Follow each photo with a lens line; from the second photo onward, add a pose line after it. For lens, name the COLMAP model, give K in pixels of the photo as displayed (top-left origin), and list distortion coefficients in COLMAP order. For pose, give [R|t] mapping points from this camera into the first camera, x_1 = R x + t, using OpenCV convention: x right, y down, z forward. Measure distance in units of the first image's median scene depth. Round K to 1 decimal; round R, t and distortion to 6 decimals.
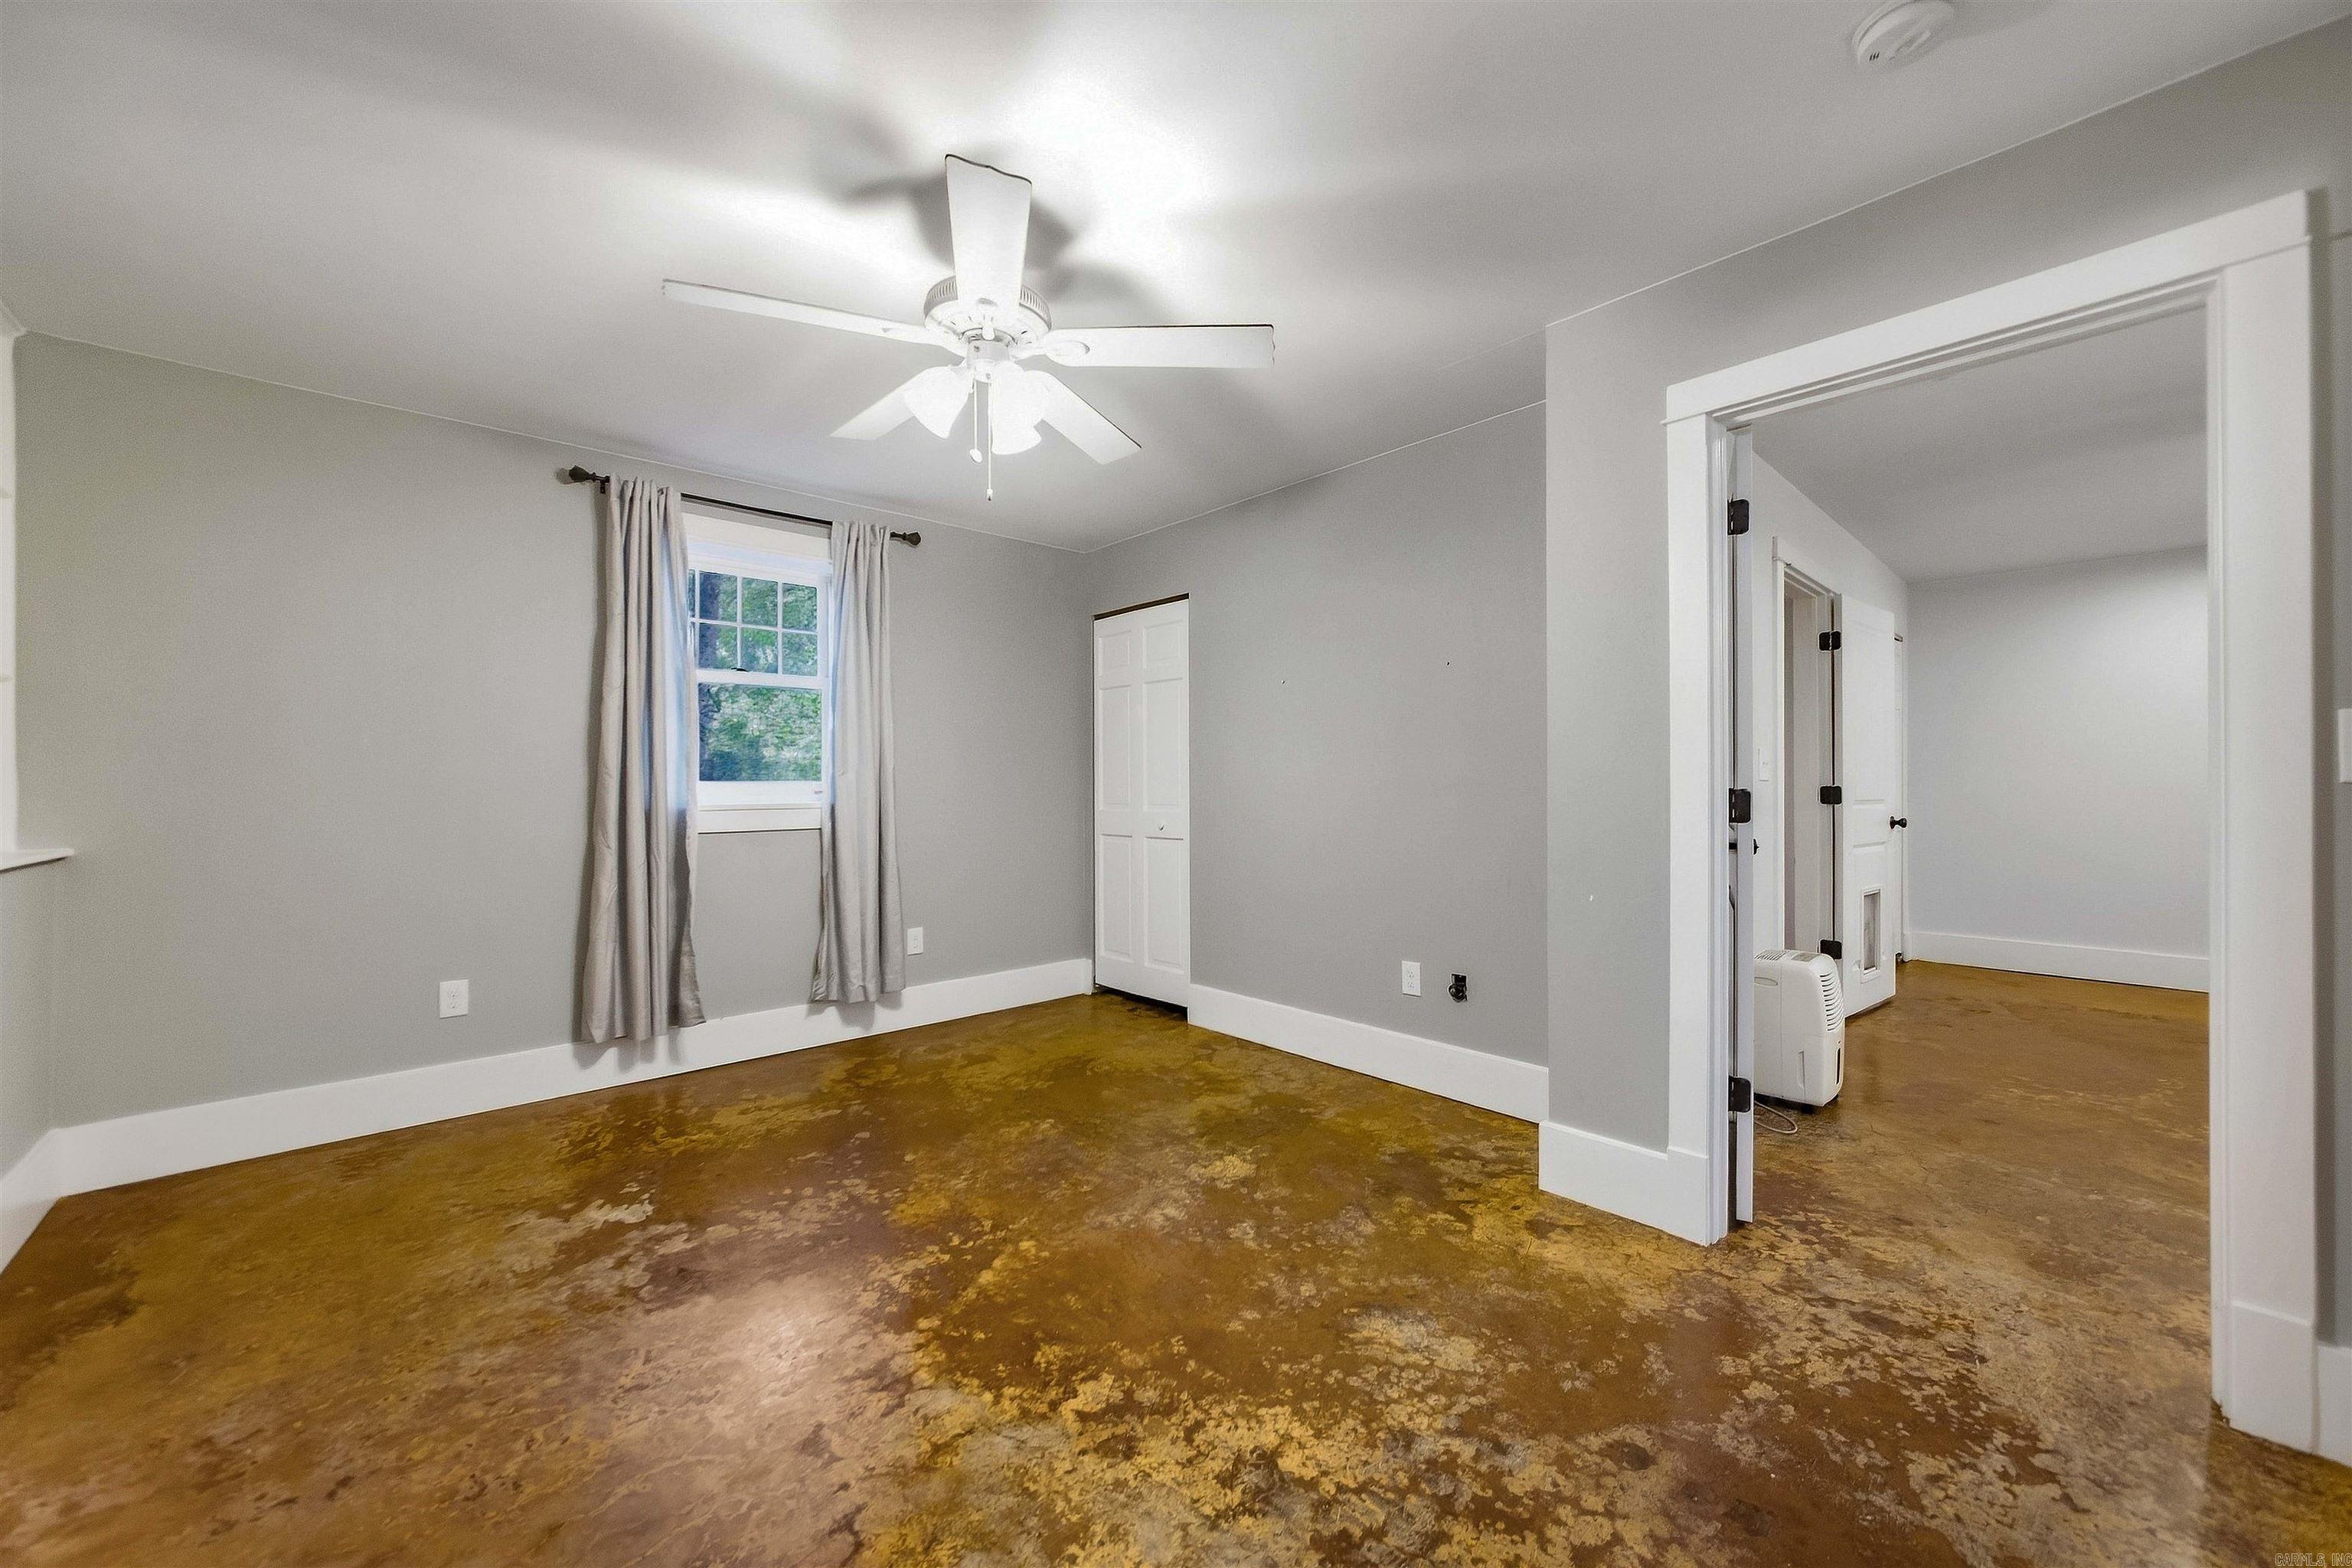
lens RADIAL K [[884.5, 0, 1139.4], [0, 884.5, 786.1], [0, 0, 1]] dist [0.002353, 0.000438]
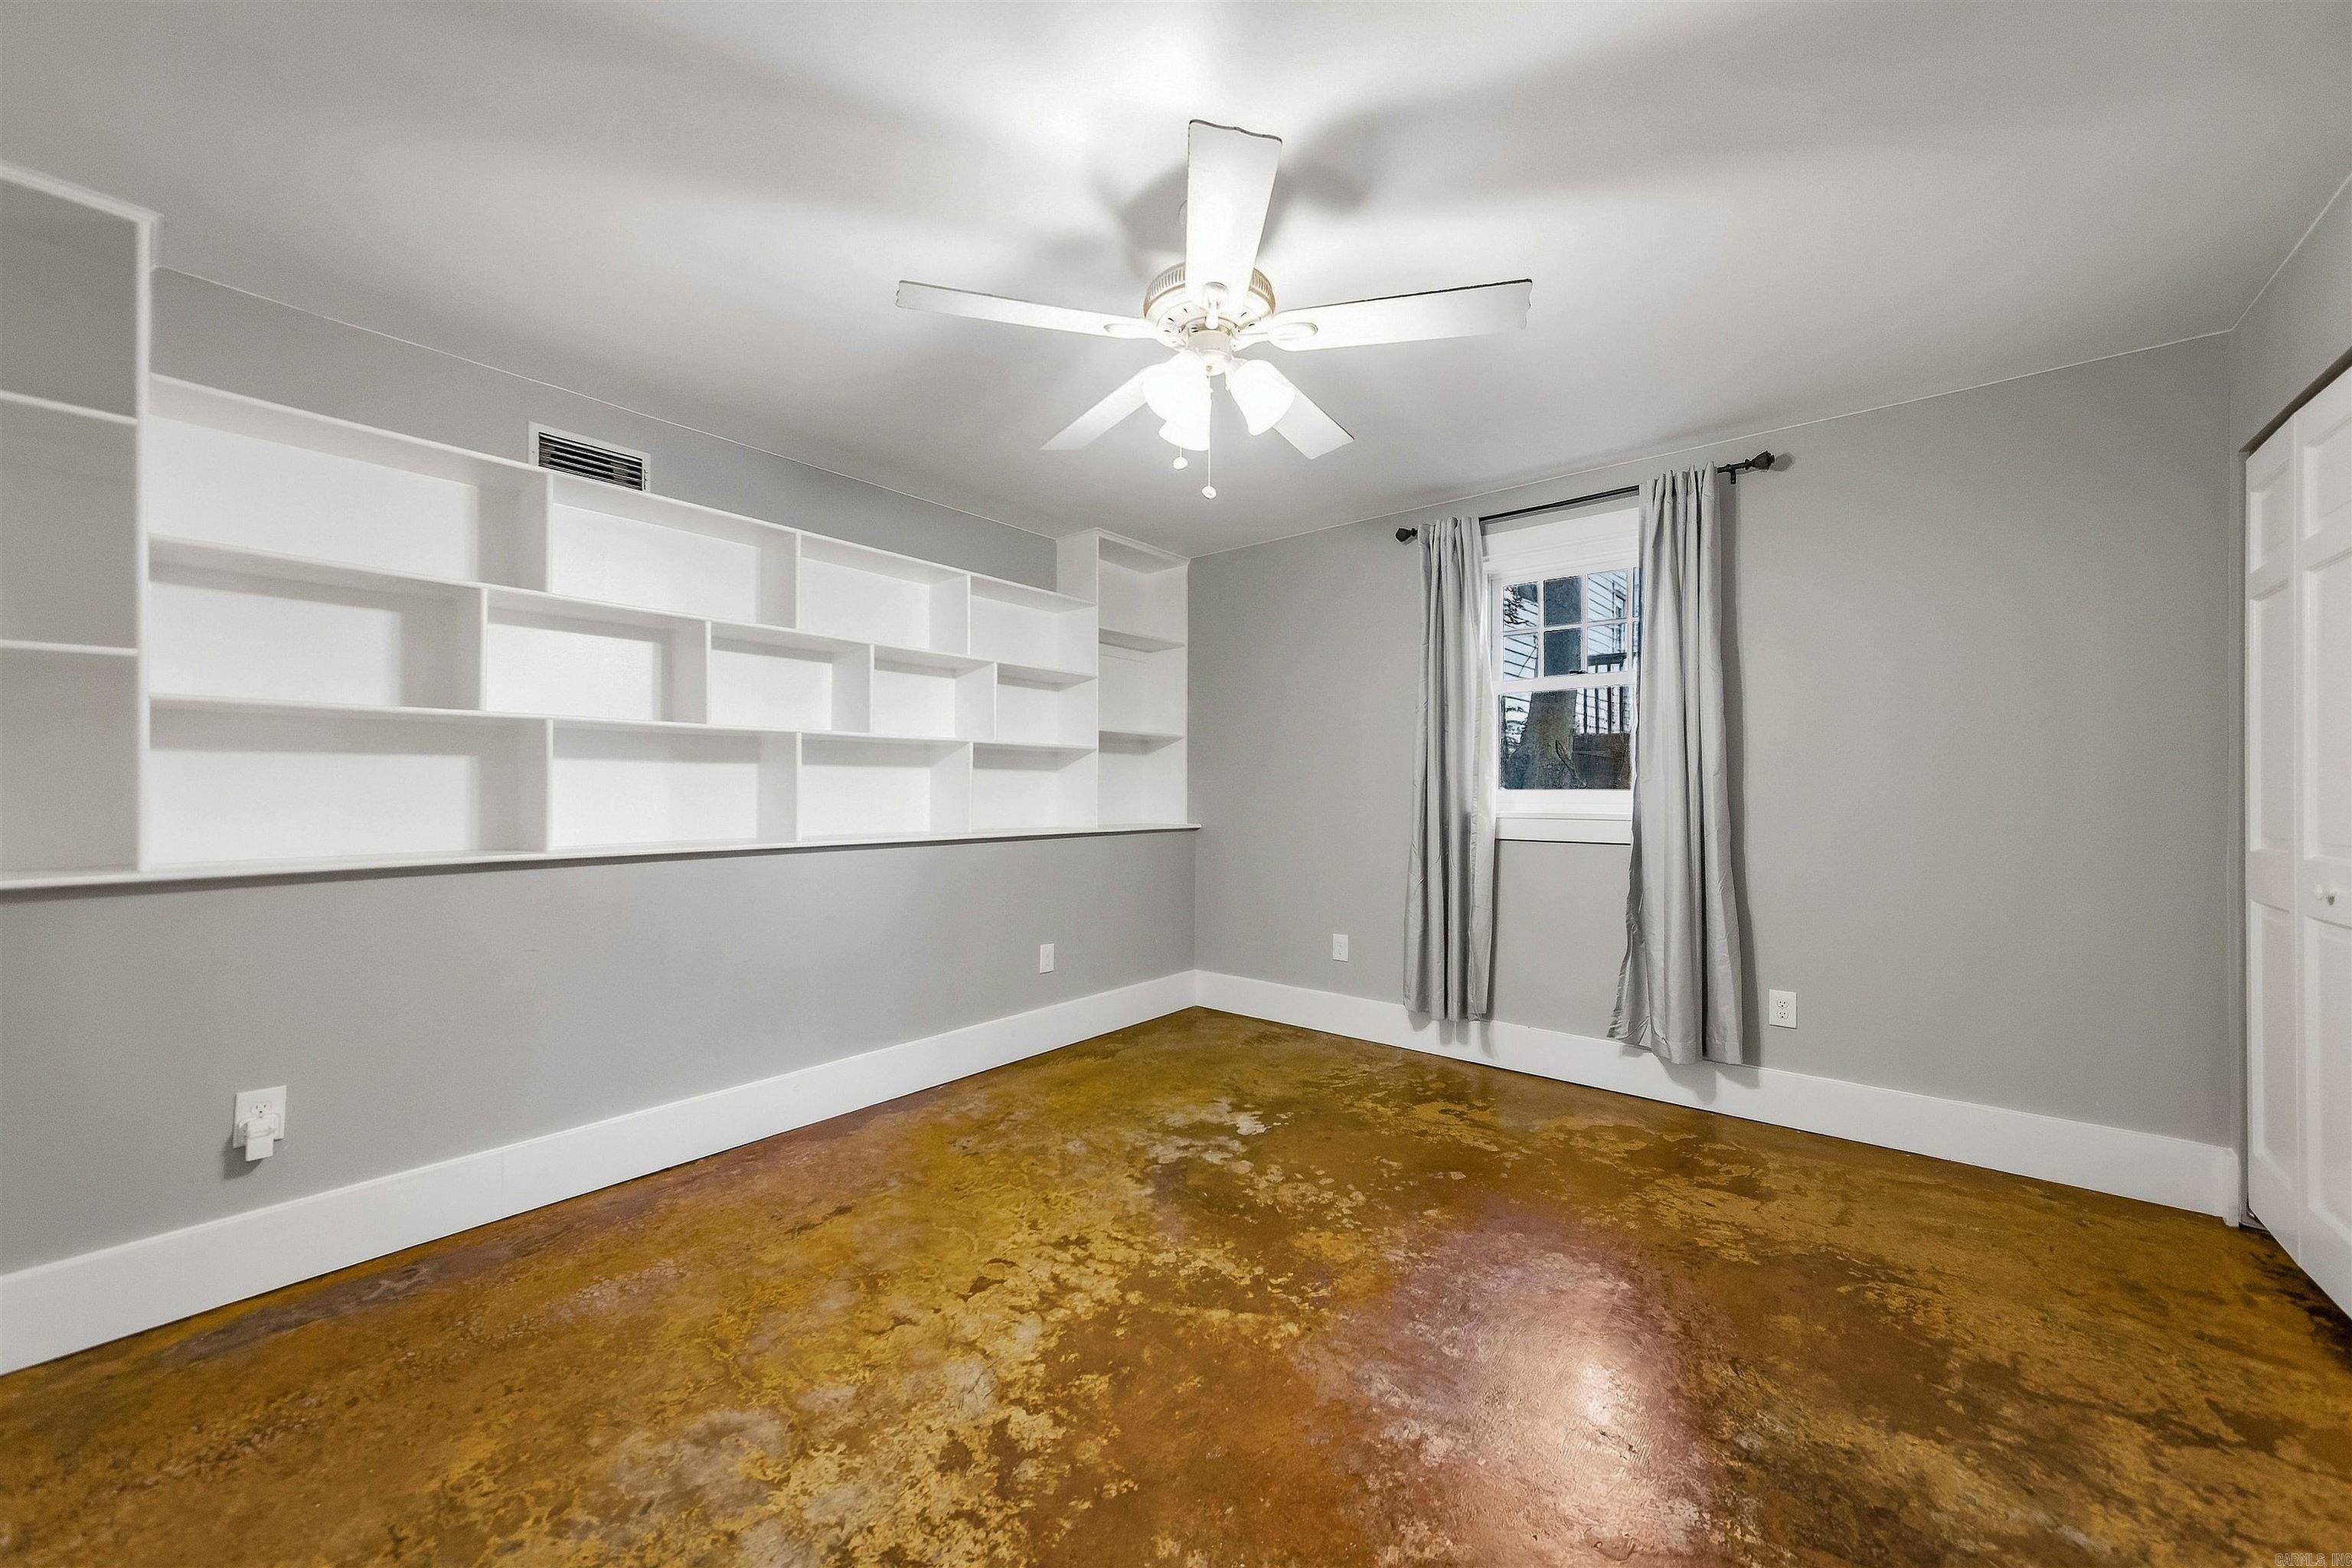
lens RADIAL K [[845.4, 0, 1176.0], [0, 845.4, 784.0], [0, 0, 1]] dist [0.006301, 0.000252]
pose [[0.175183, -0.002307, -0.984533, 0.686691], [-0.002691, 0.999992, -0.002822, -0.012106], [0.984532, 0.003144, 0.175176, 0.760533]]
